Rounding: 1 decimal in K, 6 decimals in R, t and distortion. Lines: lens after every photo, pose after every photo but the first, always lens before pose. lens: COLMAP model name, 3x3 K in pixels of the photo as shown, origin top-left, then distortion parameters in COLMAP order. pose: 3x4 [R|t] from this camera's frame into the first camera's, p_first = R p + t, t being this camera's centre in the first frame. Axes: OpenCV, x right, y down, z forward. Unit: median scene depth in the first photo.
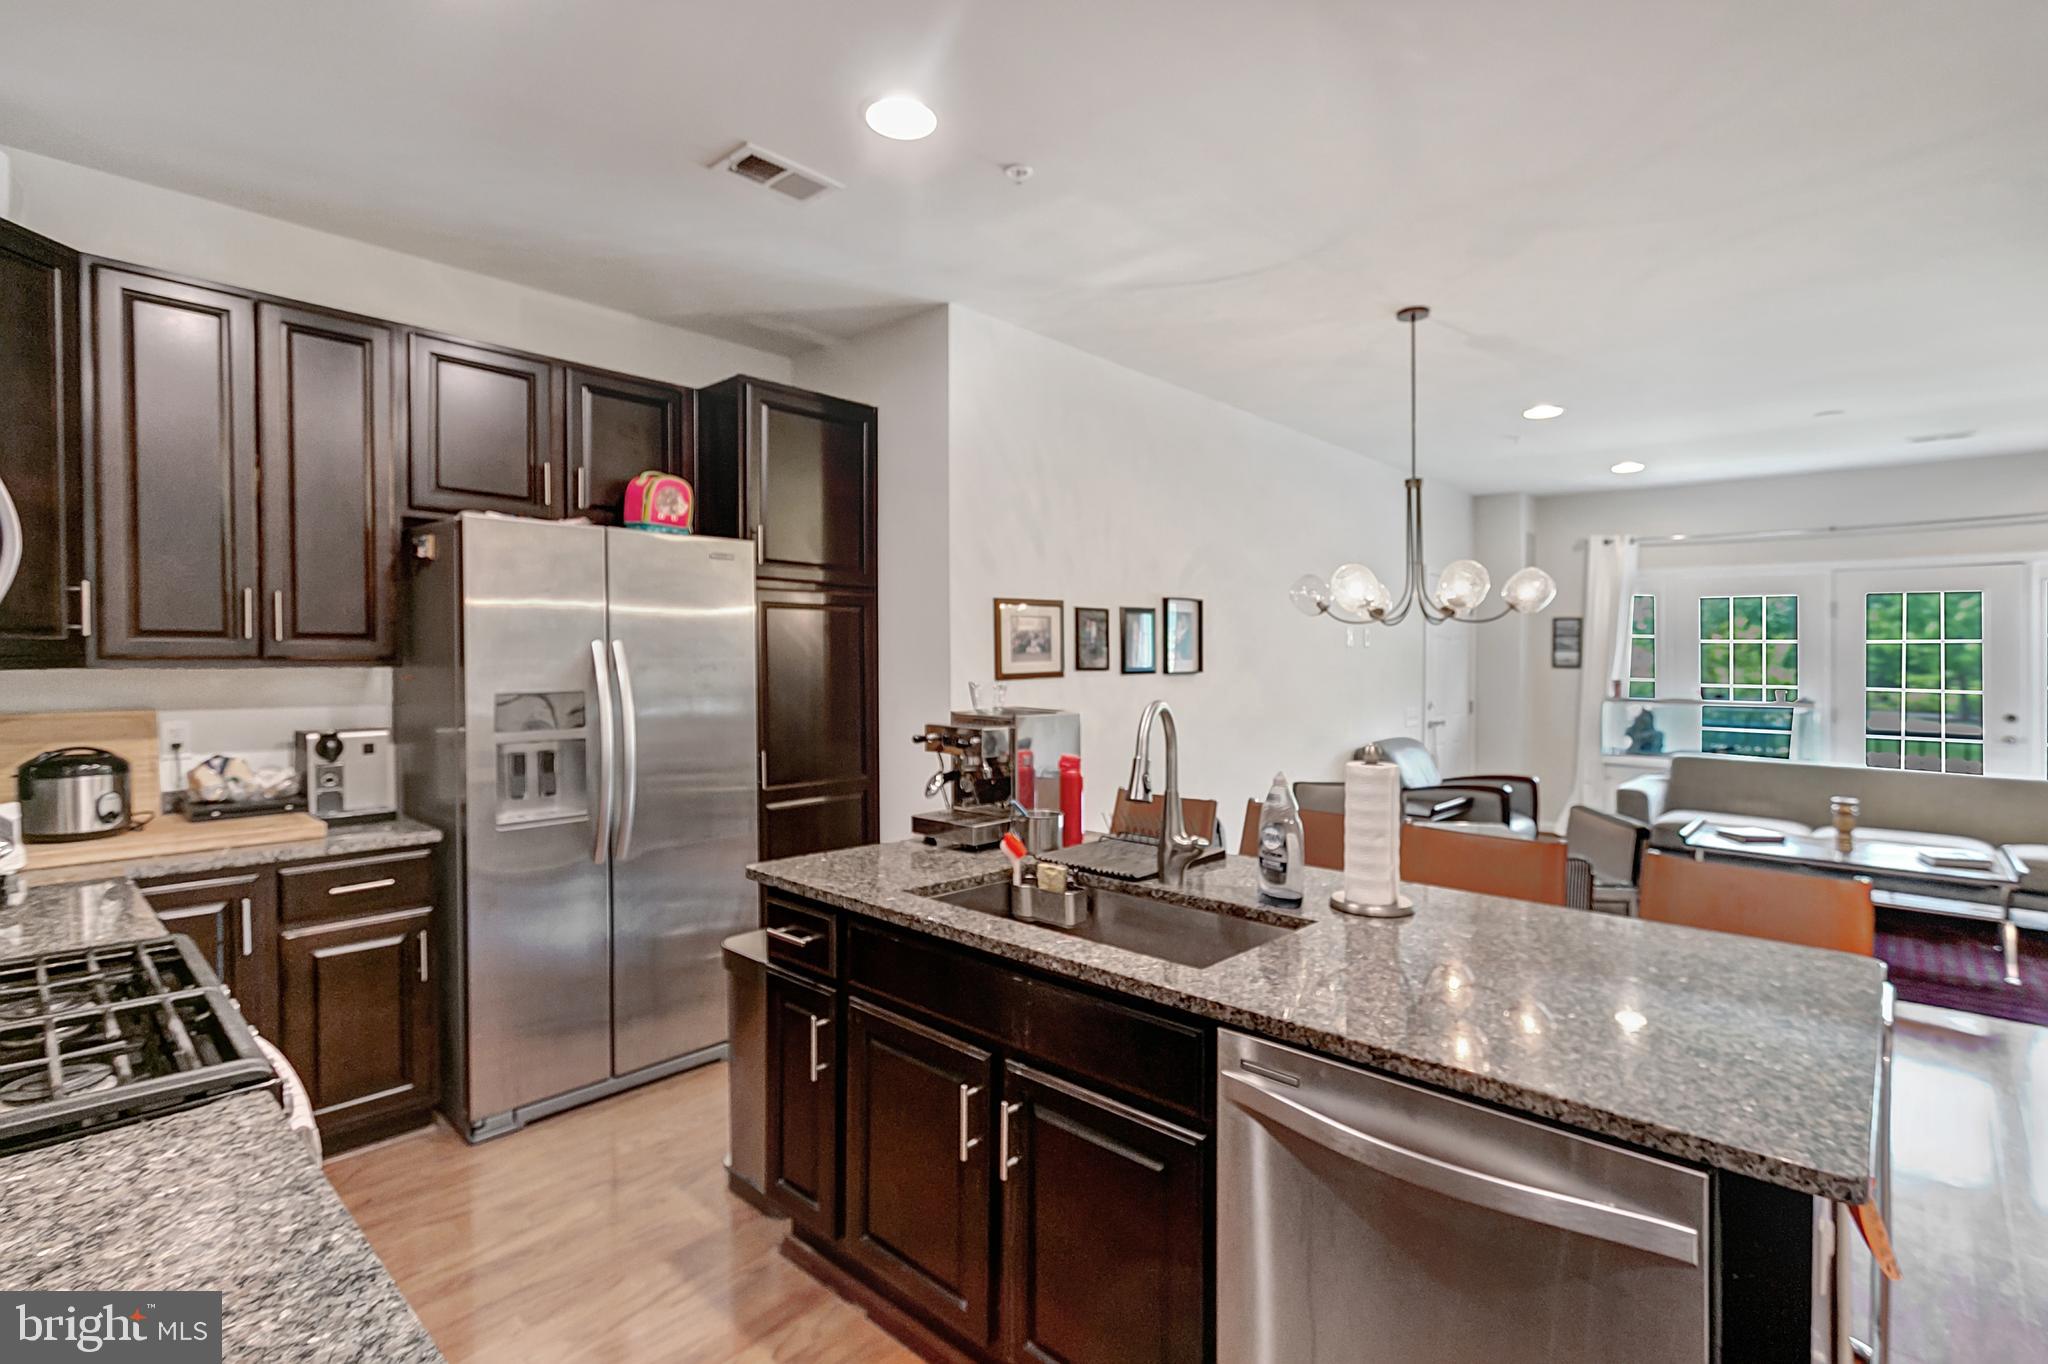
lens RADIAL K [[960.3, 0, 1049.9], [0, 960.3, 660.4], [0, 0, 1]] dist [0.017053, 0.000028]
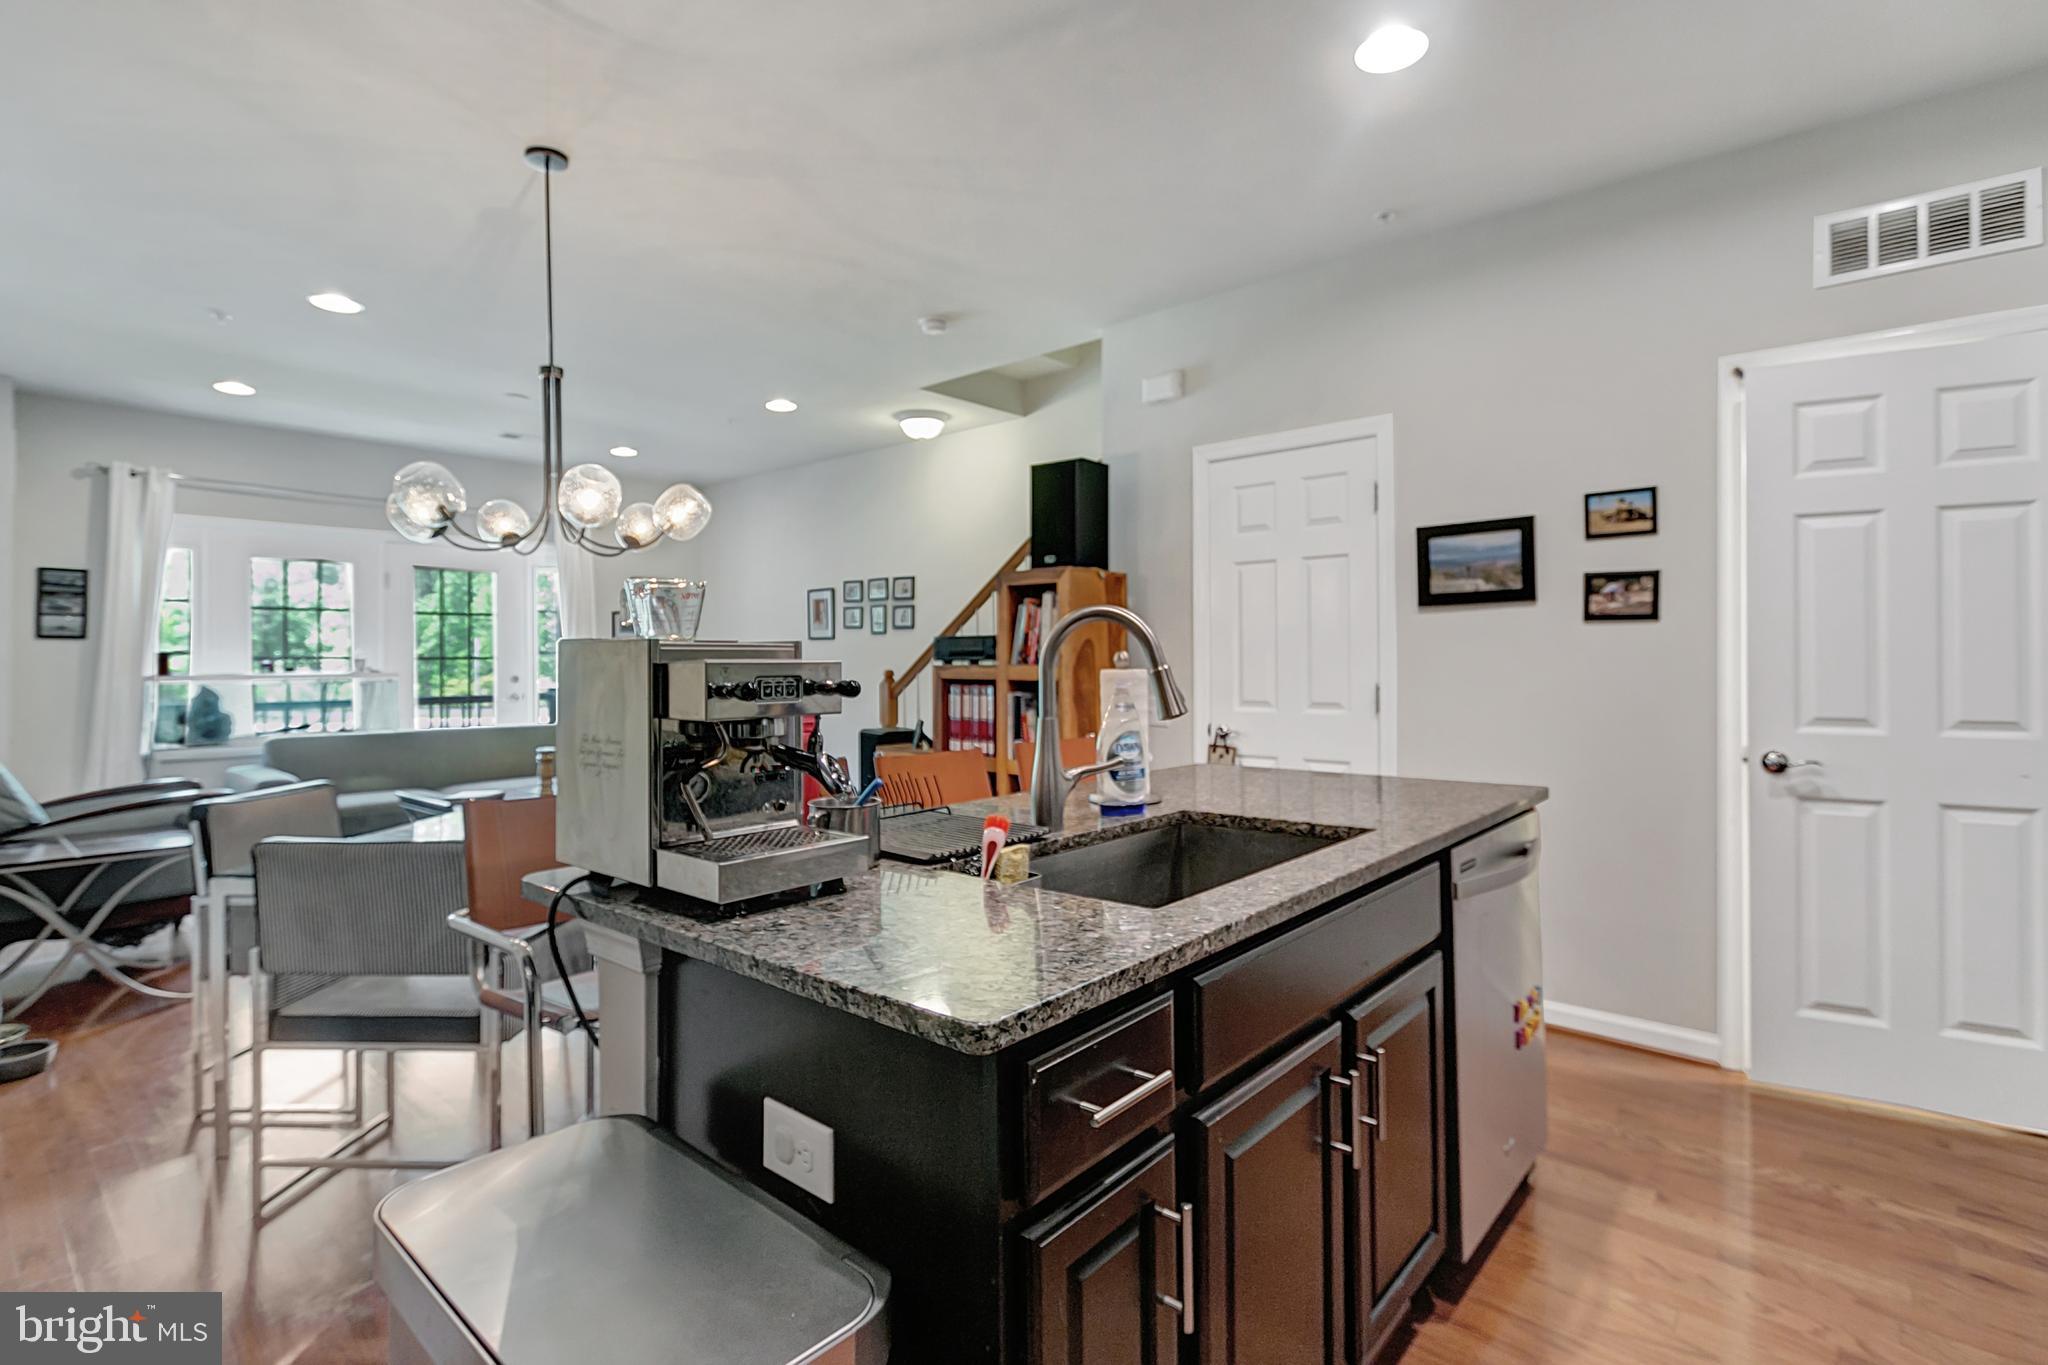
lens RADIAL K [[988.7, 0, 1062.0], [0, 988.7, 643.5], [0, 0, 1]] dist [-0.030369, -0.000074]
pose [[-0.045988, 0.005407, 0.998927, -0.376862], [0.009013, 0.999947, -0.004997, 0.038919], [-0.998901, 0.008774, -0.046035, 0.537690]]
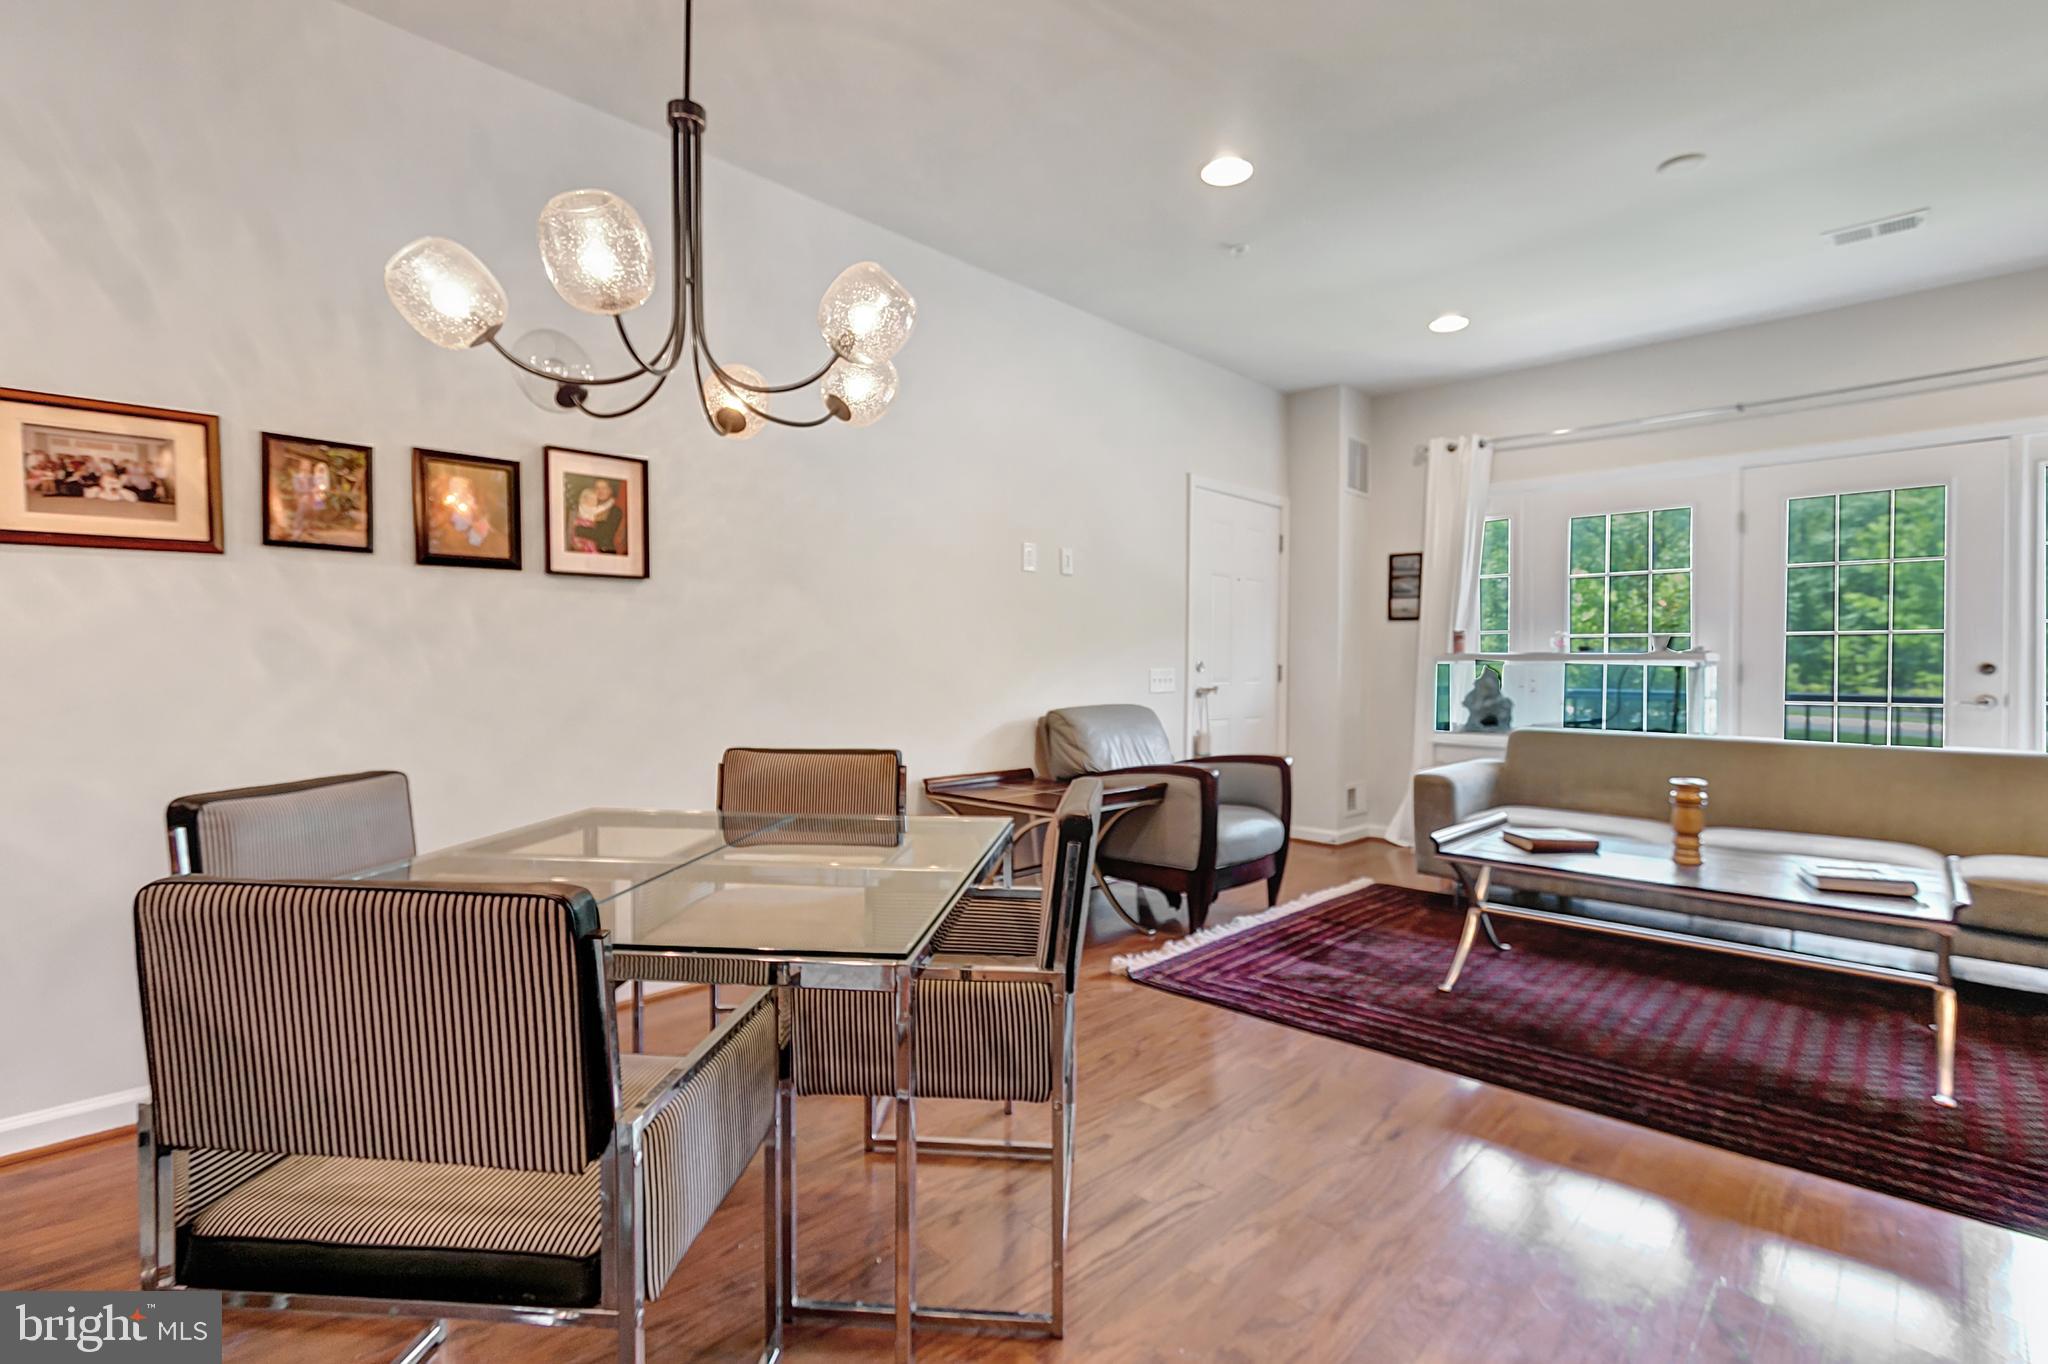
lens RADIAL K [[957.4, 0, 1035.6], [0, 957.4, 680.8], [0, 0, 1]] dist [0.006647, 0.000603]
pose [[0.999576, -0.002140, -0.029055, 0.492511], [0.002442, 0.999943, 0.010354, 0.084664], [0.029031, -0.010421, 0.999524, 0.447209]]
